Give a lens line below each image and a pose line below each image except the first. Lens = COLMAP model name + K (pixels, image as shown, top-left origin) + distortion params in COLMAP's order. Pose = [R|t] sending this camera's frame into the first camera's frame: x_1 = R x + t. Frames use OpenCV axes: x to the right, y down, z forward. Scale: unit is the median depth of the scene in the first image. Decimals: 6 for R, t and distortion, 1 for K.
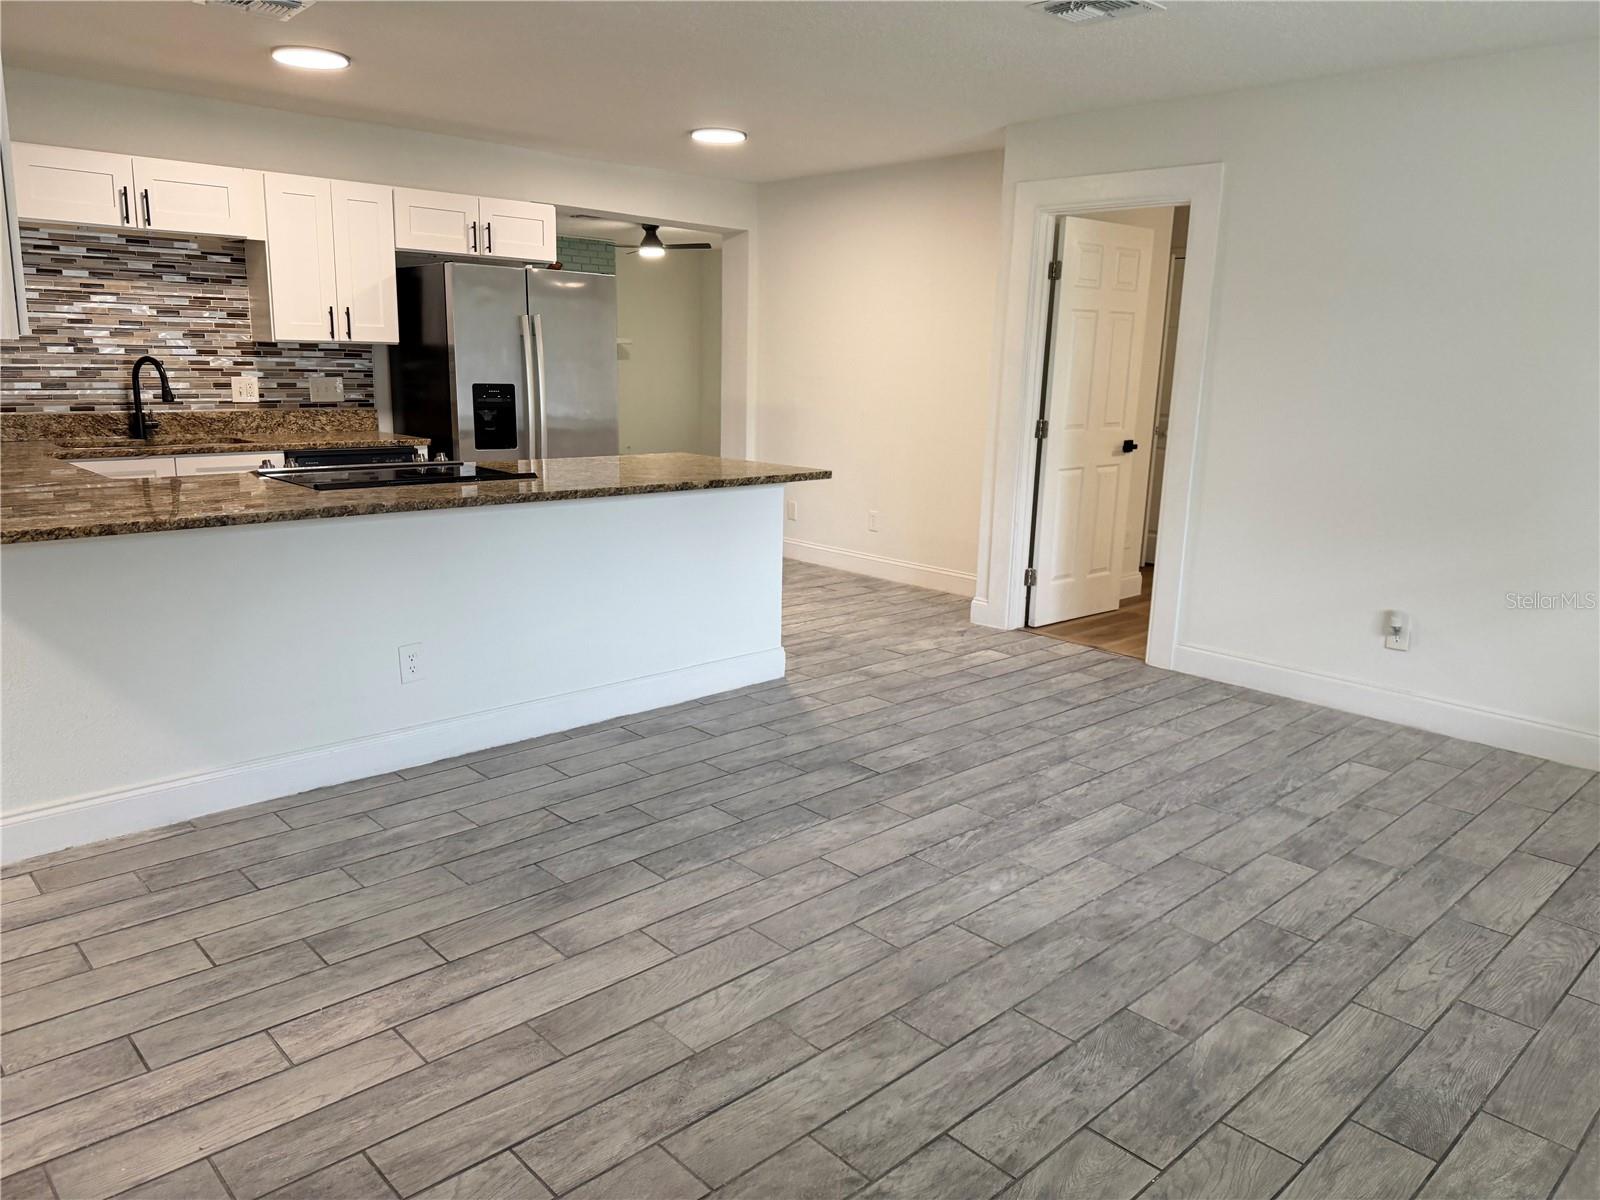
lens RADIAL K [[1130.2, 0, 813.2], [0, 1130.2, 595.8], [0, 0, 1]] dist [0.017184, -0.034105]
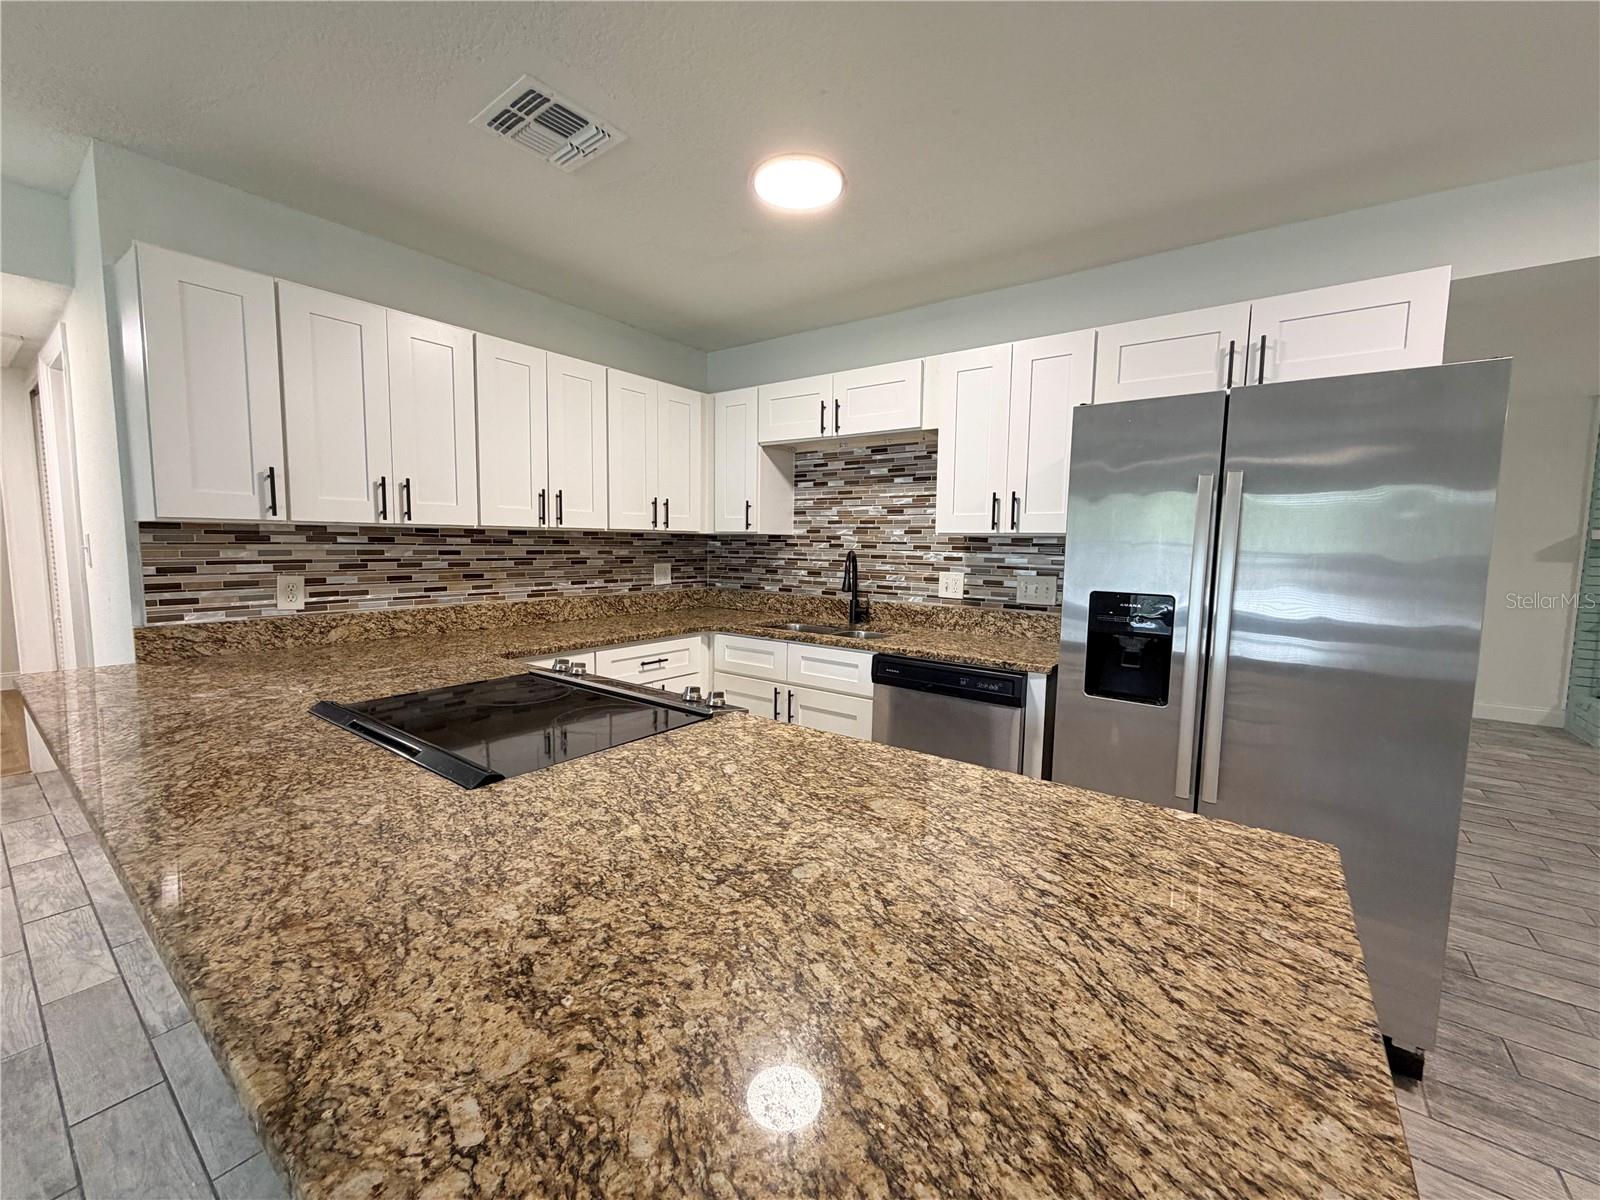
lens RADIAL K [[639.7, 0, 797.5], [0, 639.7, 598.4], [0, 0, 1]] dist [-0.000489, 0.000447]
pose [[0.167501, 0.065188, -0.983714, 0.021151], [-0.217029, 0.975772, 0.027707, -0.162628], [0.961687, 0.208853, 0.177590, 0.802527]]
